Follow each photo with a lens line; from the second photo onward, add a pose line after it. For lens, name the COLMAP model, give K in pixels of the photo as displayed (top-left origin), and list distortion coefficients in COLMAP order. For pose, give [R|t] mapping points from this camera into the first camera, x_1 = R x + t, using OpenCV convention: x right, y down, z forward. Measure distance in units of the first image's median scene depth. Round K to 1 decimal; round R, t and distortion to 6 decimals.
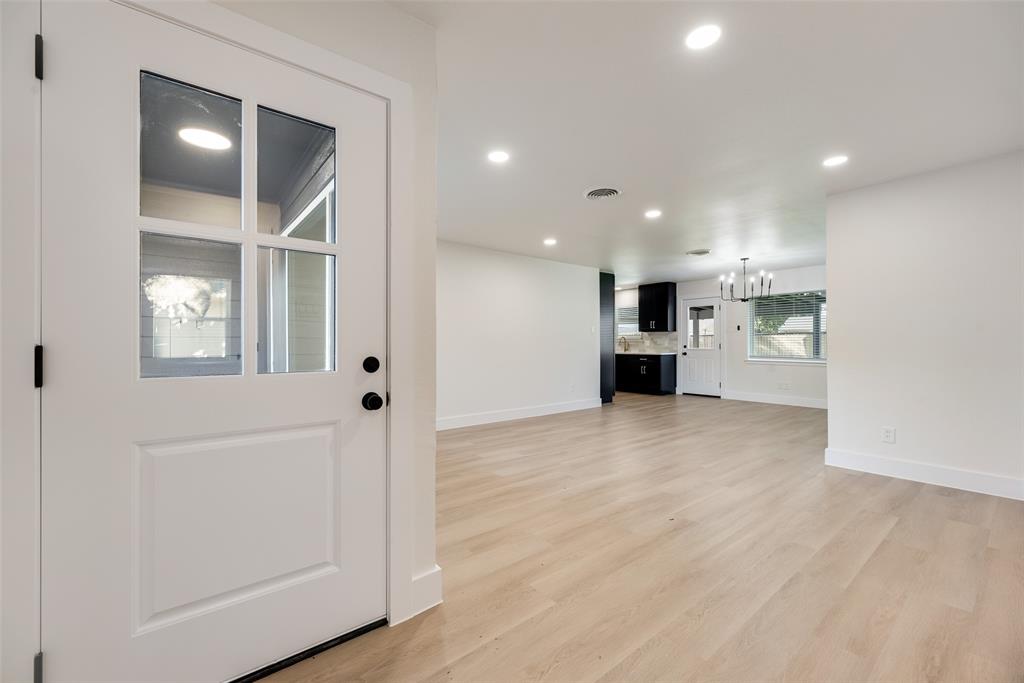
lens RADIAL K [[412.5, 0, 510.8], [0, 412.5, 343.2], [0, 0, 1]] dist [0.004110, -0.000436]
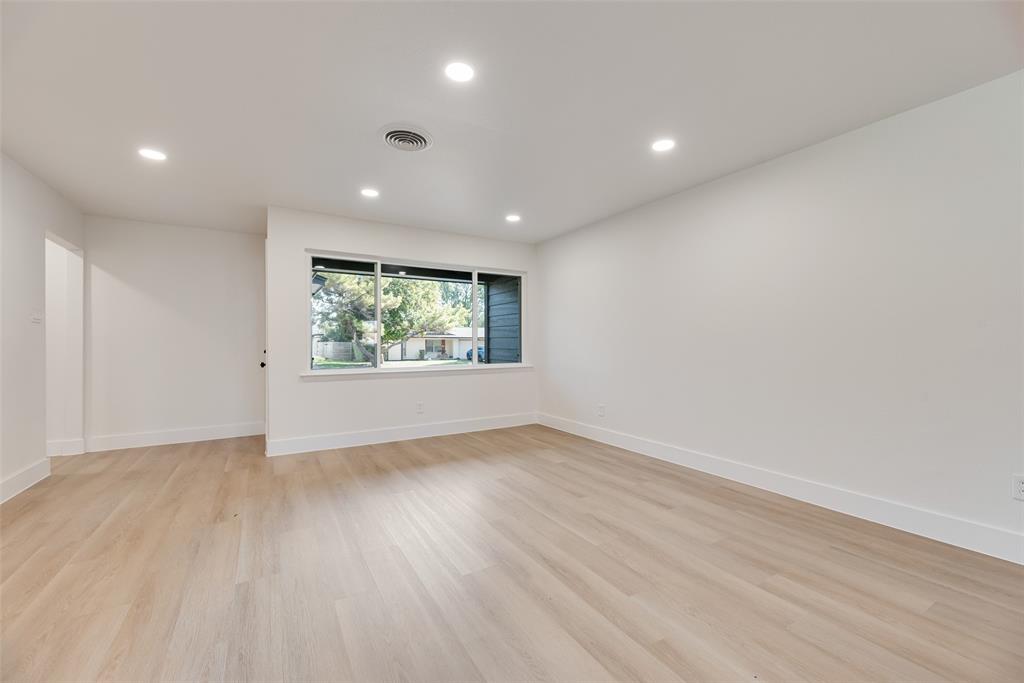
lens RADIAL K [[412.5, 0, 513.5], [0, 412.5, 343.2], [0, 0, 1]] dist [0.004110, -0.000436]
pose [[-0.128126, 0.003388, -0.991752, 0.442864], [0.007493, 0.999969, 0.002448, 0.001263], [0.991730, -0.007118, -0.128147, 0.611658]]
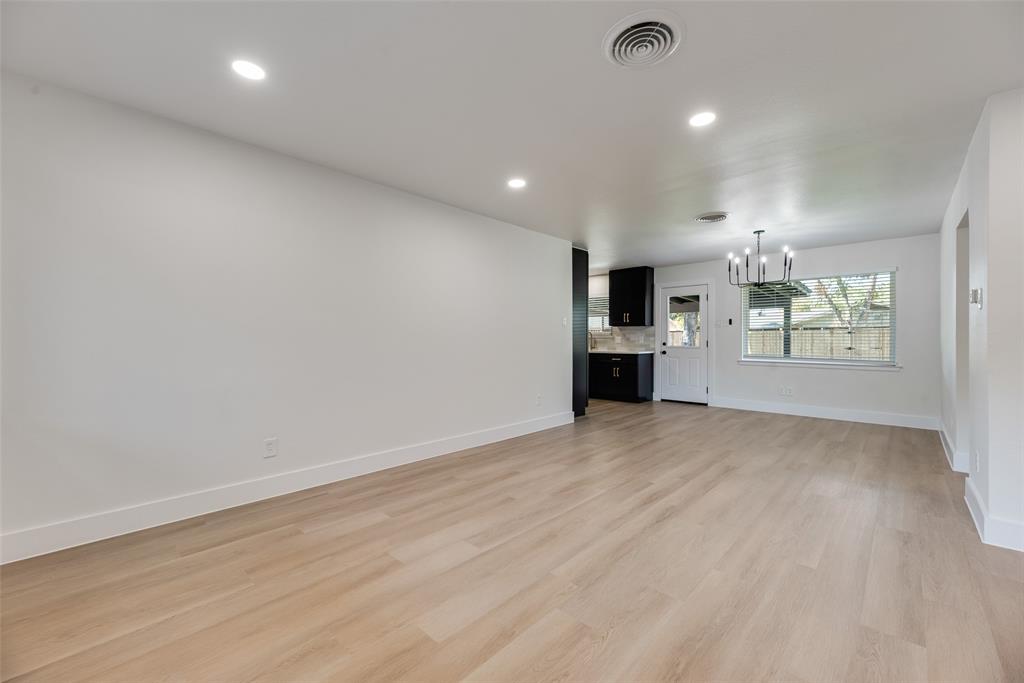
lens RADIAL K [[412.5, 0, 511.4], [0, 412.5, 341.1], [0, 0, 1]] dist [0.004110, -0.000436]
pose [[0.990425, 0.001740, 0.138044, -0.001618], [-0.002341, 0.999988, 0.004189, -0.000382], [-0.138035, -0.004472, 0.990417, 0.248190]]
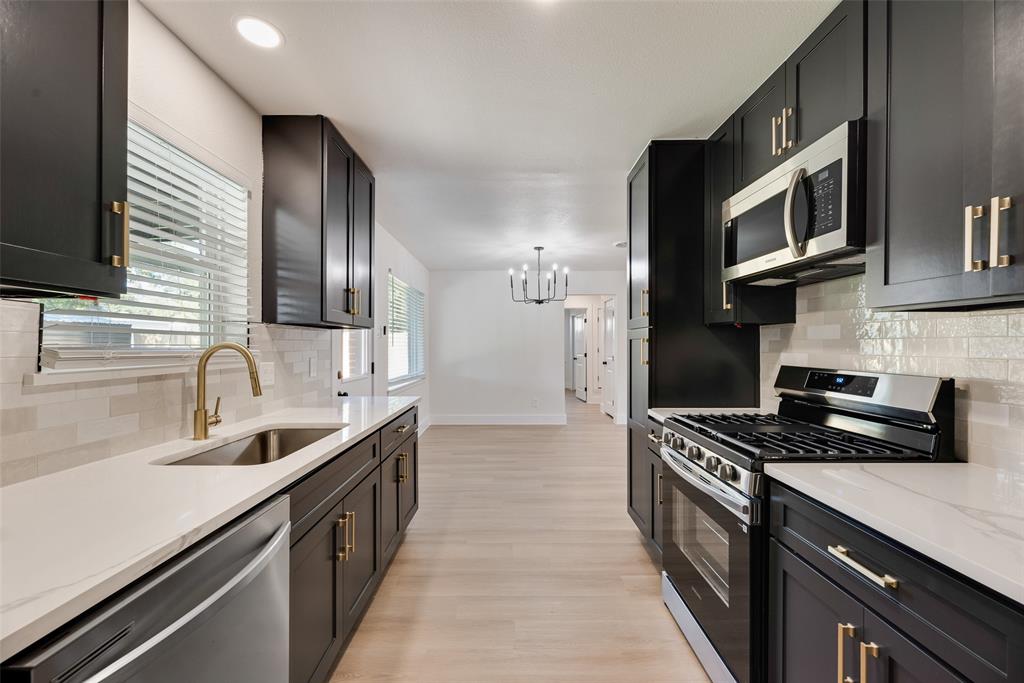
lens RADIAL K [[412.5, 0, 511.0], [0, 412.5, 344.3], [0, 0, 1]] dist [0.004110, -0.000436]
pose [[-0.783199, 0.005502, 0.621747, 0.113240], [0.004209, 0.999985, -0.003547, -0.018225], [-0.621757, -0.000161, -0.783210, 1.380728]]
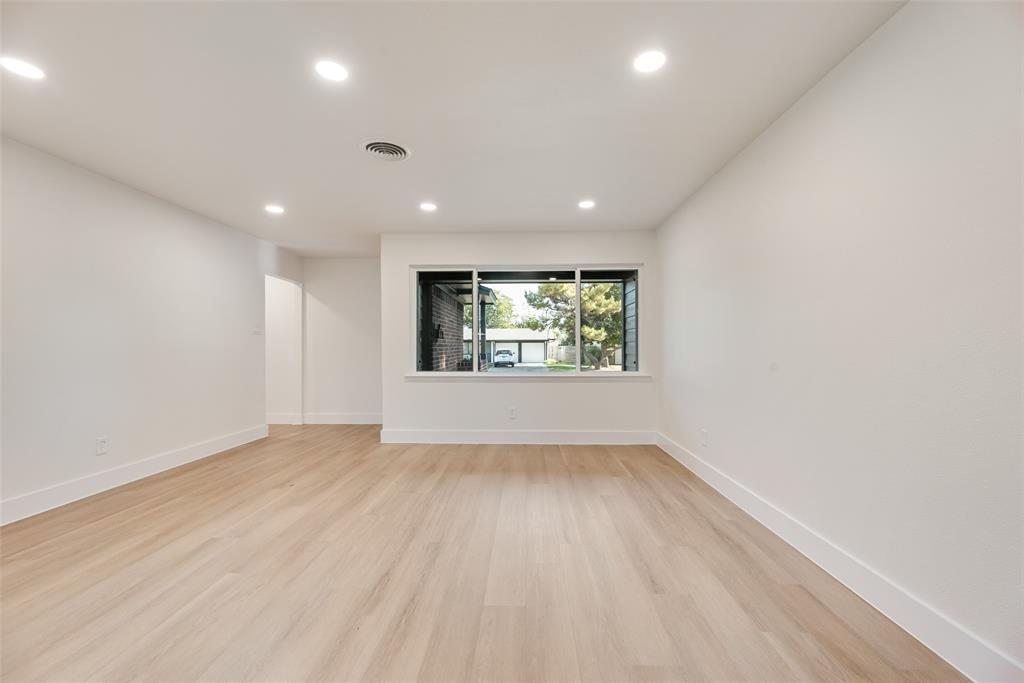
lens RADIAL K [[412.5, 0, 514.4], [0, 412.5, 349.0], [0, 0, 1]] dist [0.004110, -0.000436]
pose [[-0.644544, 0.006654, -0.764538, 0.310199], [0.007104, 0.999971, 0.002714, 0.001462], [0.764534, -0.003682, -0.644573, 0.794170]]
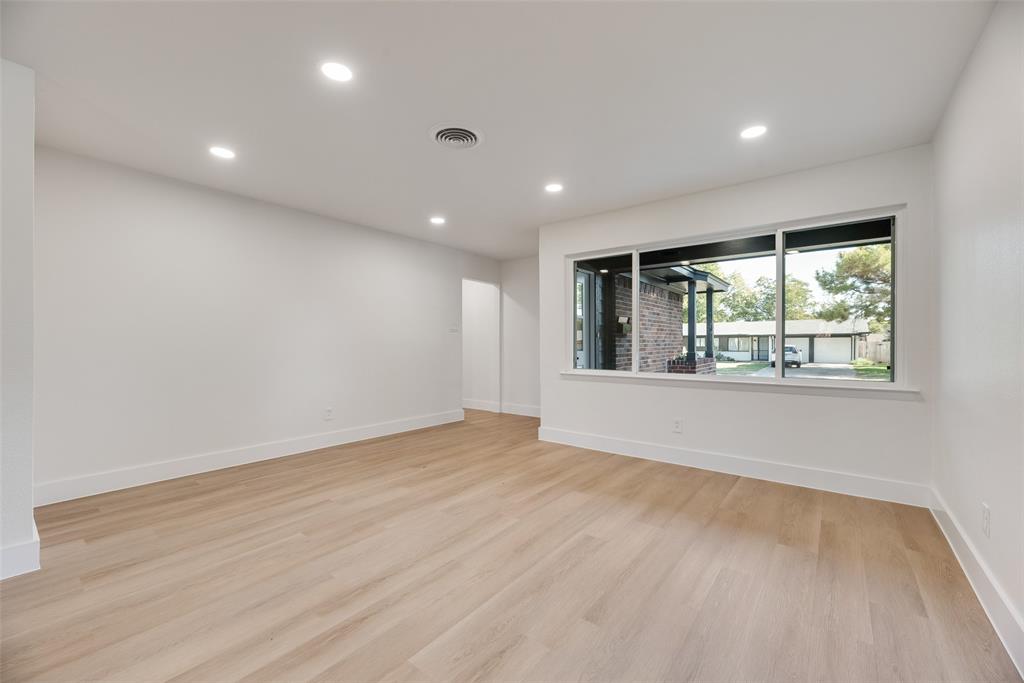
lens RADIAL K [[412.5, 0, 514.2], [0, 412.5, 346.9], [0, 0, 1]] dist [0.004110, -0.000436]
pose [[-0.972150, 0.004582, -0.234313, 0.141061], [0.003643, 0.999984, 0.004439, 0.002635], [0.234330, 0.003462, -0.972151, 0.825267]]
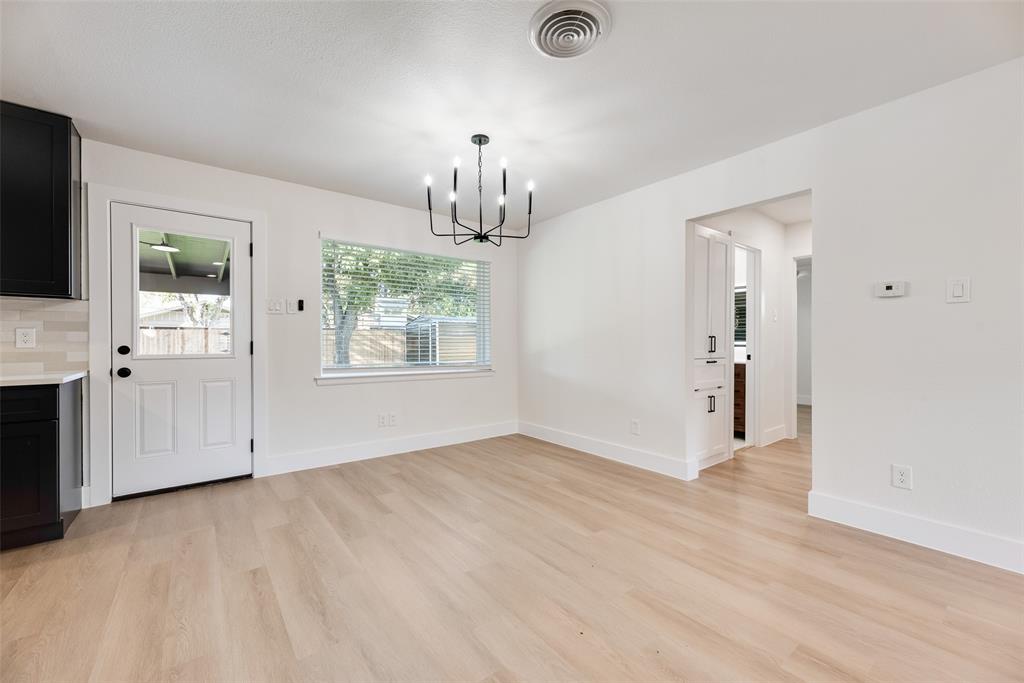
lens RADIAL K [[412.5, 0, 513.6], [0, 412.5, 345.7], [0, 0, 1]] dist [0.004110, -0.000436]
pose [[0.010714, -0.006670, 0.999920, 0.125031], [-0.001101, 0.999977, 0.006683, 0.002826], [-0.999942, -0.001172, 0.010706, 0.814489]]
